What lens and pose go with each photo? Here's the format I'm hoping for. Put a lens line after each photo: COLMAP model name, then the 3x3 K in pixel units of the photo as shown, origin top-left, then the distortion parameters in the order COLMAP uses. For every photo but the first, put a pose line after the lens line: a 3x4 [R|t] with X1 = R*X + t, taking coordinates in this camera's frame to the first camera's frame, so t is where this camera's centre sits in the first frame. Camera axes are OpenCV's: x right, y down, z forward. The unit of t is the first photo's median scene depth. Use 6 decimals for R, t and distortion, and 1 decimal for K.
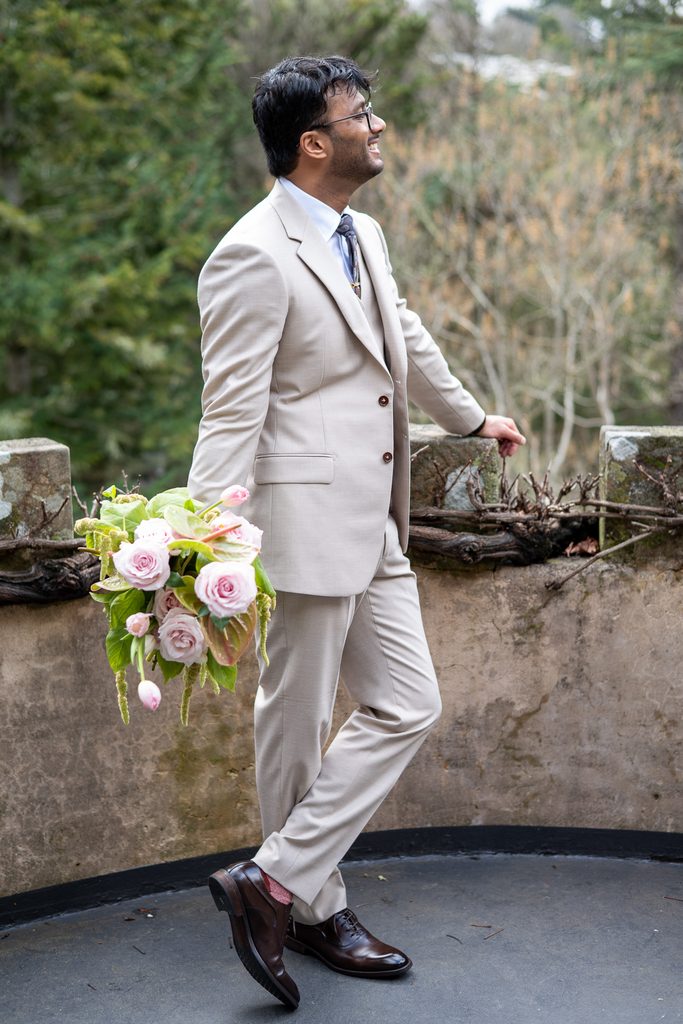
lens RADIAL K [[1470.6, 0, 341.5], [0, 1470.6, 512.0], [0, 0, 1]] dist [-0.010248, 0.086631]
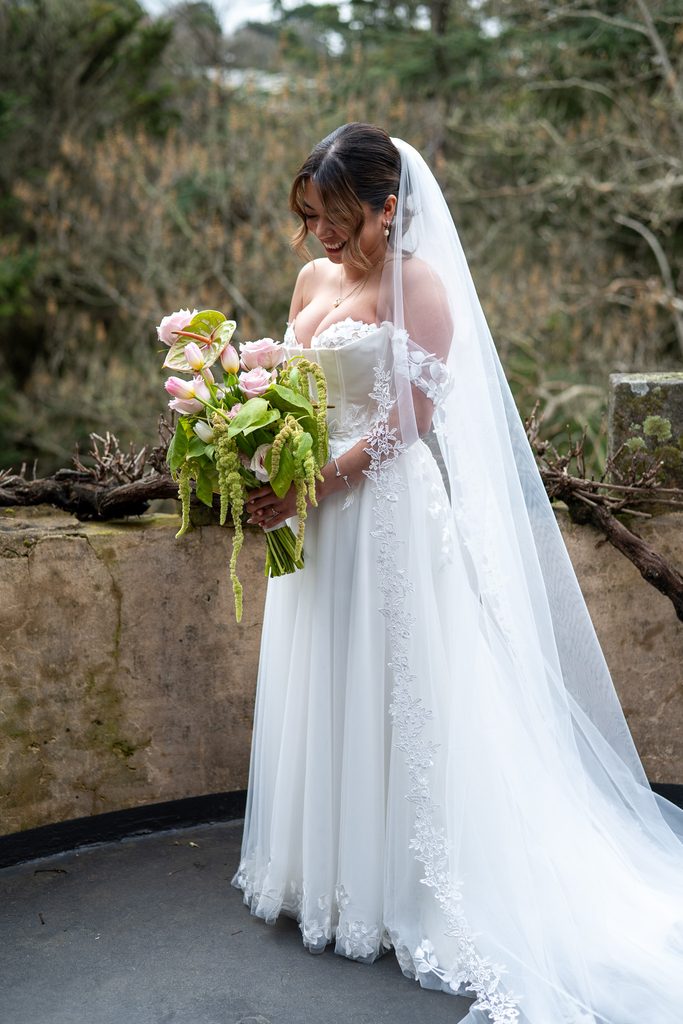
lens RADIAL K [[1470.6, 0, 341.5], [0, 1470.6, 512.0], [0, 0, 1]] dist [-0.010248, 0.086631]
pose [[0.985912, -0.040230, 0.162357, -0.024859], [0.041685, 0.999115, -0.005560, 0.036148], [-0.161989, 0.012249, 0.986716, 0.012649]]
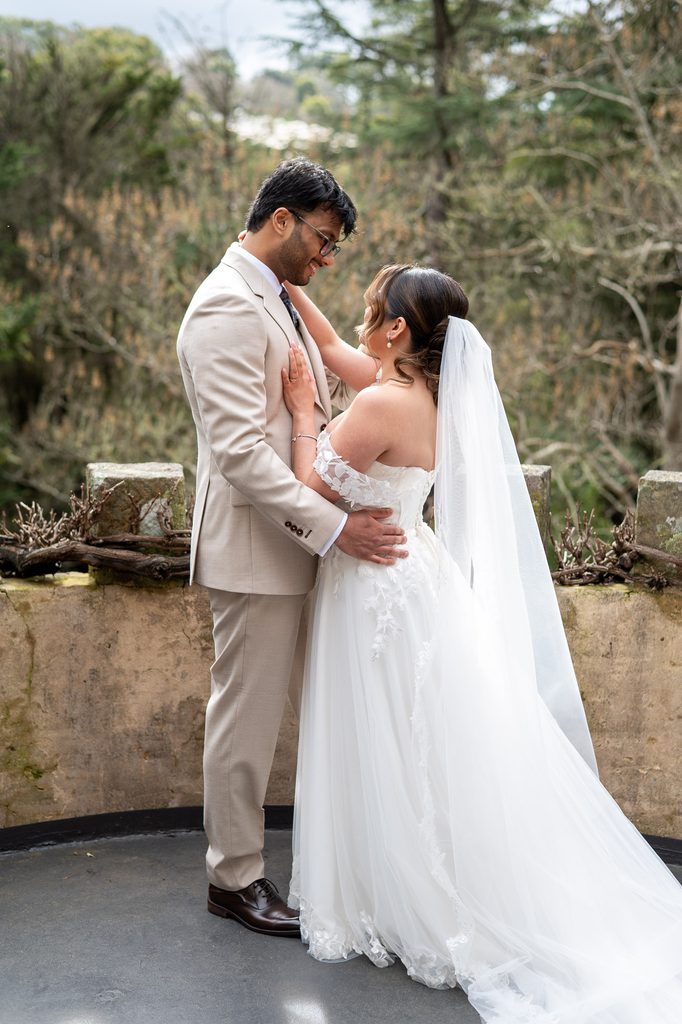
lens RADIAL K [[1470.6, 0, 341.0], [0, 1470.6, 512.0], [0, 0, 1]] dist [-0.010248, 0.086631]
pose [[0.987538, -0.010062, 0.157061, 0.043245], [0.015680, 0.999279, -0.034572, 0.021943], [-0.156600, 0.036604, 0.986984, -0.180577]]
